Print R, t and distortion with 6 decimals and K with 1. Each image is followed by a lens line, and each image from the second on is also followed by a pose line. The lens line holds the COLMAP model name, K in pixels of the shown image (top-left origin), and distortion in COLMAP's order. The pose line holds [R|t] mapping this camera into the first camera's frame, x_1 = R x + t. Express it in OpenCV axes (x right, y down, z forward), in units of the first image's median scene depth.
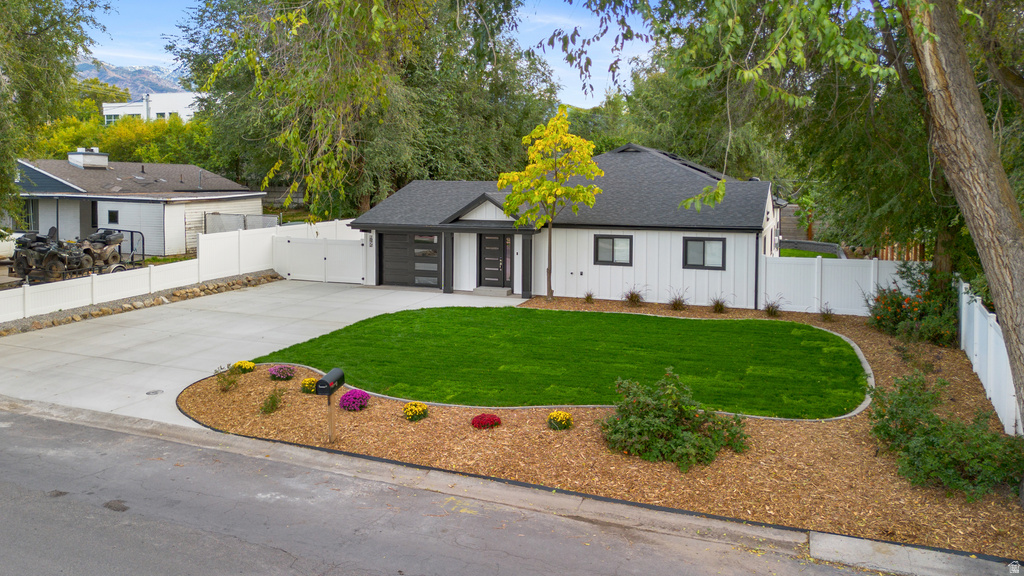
lens RADIAL K [[730.5, 0, 512.9], [0, 730.5, 281.7], [0, 0, 1]] dist [0.068188, -0.064985]
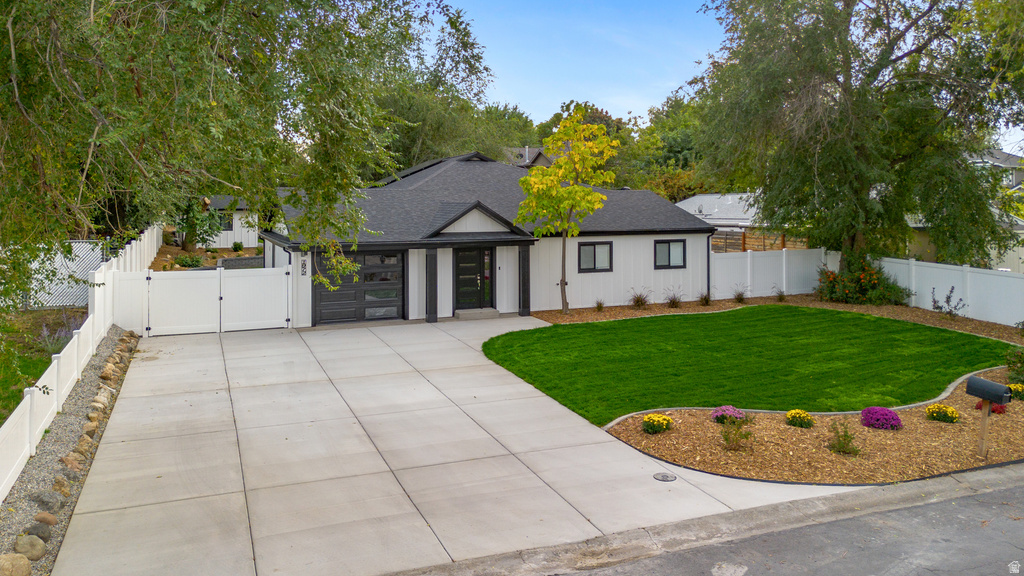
lens RADIAL K [[730.5, 0, 515.6], [0, 730.5, 292.4], [0, 0, 1]] dist [0.068188, -0.064985]
pose [[0.709778, -0.092463, 0.698331, -0.658164], [0.097658, 0.994691, 0.032445, -0.039321], [-0.697623, 0.045169, 0.715039, 0.374304]]
